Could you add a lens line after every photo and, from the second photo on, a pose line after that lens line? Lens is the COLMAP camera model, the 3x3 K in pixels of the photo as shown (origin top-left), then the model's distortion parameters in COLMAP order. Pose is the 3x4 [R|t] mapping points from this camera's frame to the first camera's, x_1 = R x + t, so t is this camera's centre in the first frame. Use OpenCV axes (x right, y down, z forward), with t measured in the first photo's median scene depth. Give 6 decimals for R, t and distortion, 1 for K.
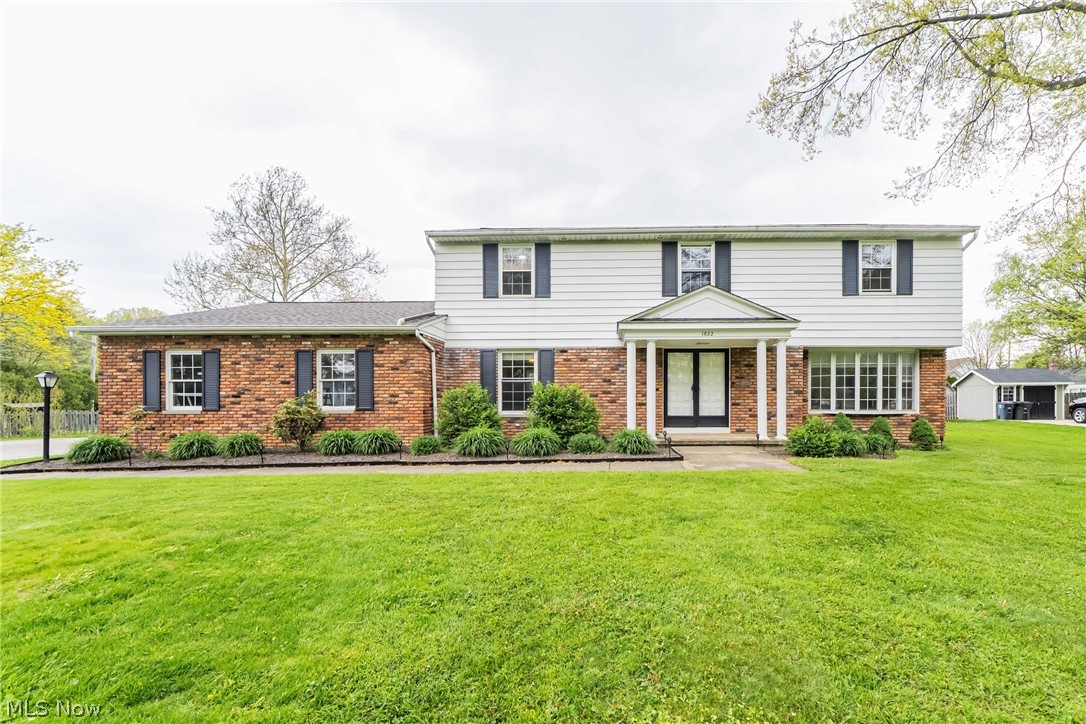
lens RADIAL K [[423.9, 0, 600.9], [0, 423.9, 402.5], [0, 0, 1]] dist [-0.002696, -0.000189]
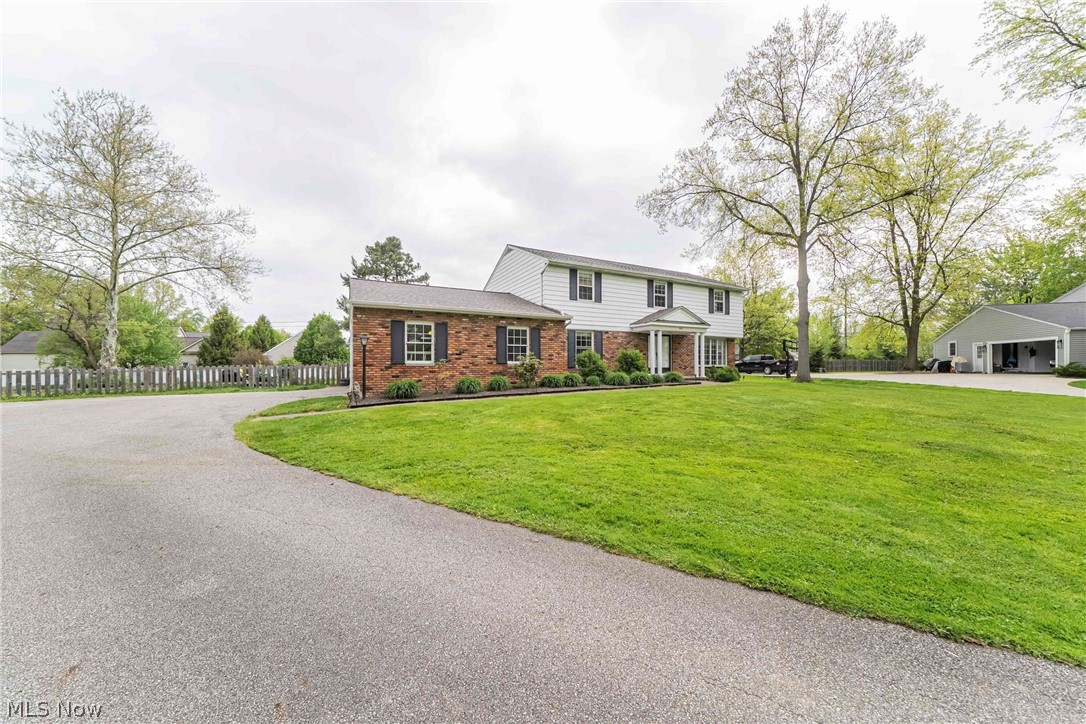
lens RADIAL K [[370.8, 0, 542.1], [0, 370.8, 364.4], [0, 0, 1]] dist [0.000268, -0.000016]
pose [[0.875802, 0.001540, 0.482669, -1.118514], [0.002908, 0.999960, -0.008466, 0.030168], [-0.482662, 0.008818, 0.875762, -0.272911]]
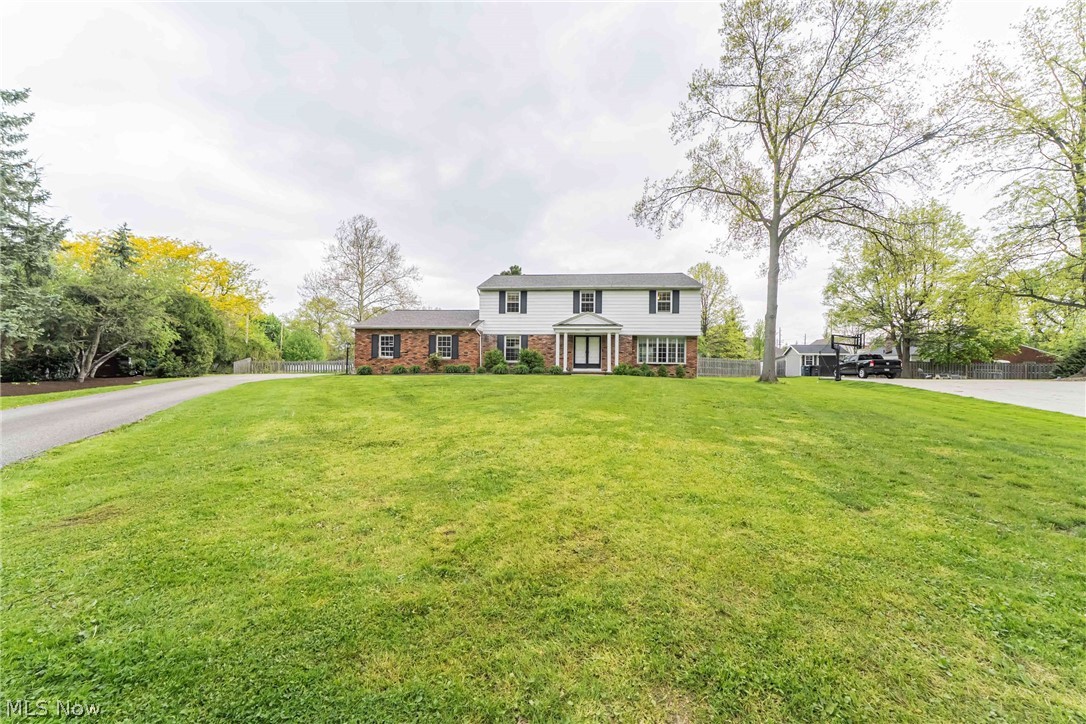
lens RADIAL K [[371.5, 0, 543.0], [0, 371.5, 362.0], [0, 0, 1]] dist [0.000362, 0.000060]
pose [[0.997088, 0.014496, -0.074875, 0.136104], [-0.016116, 0.999648, -0.021079, 0.071400], [0.074543, 0.022225, 0.996970, -1.098817]]
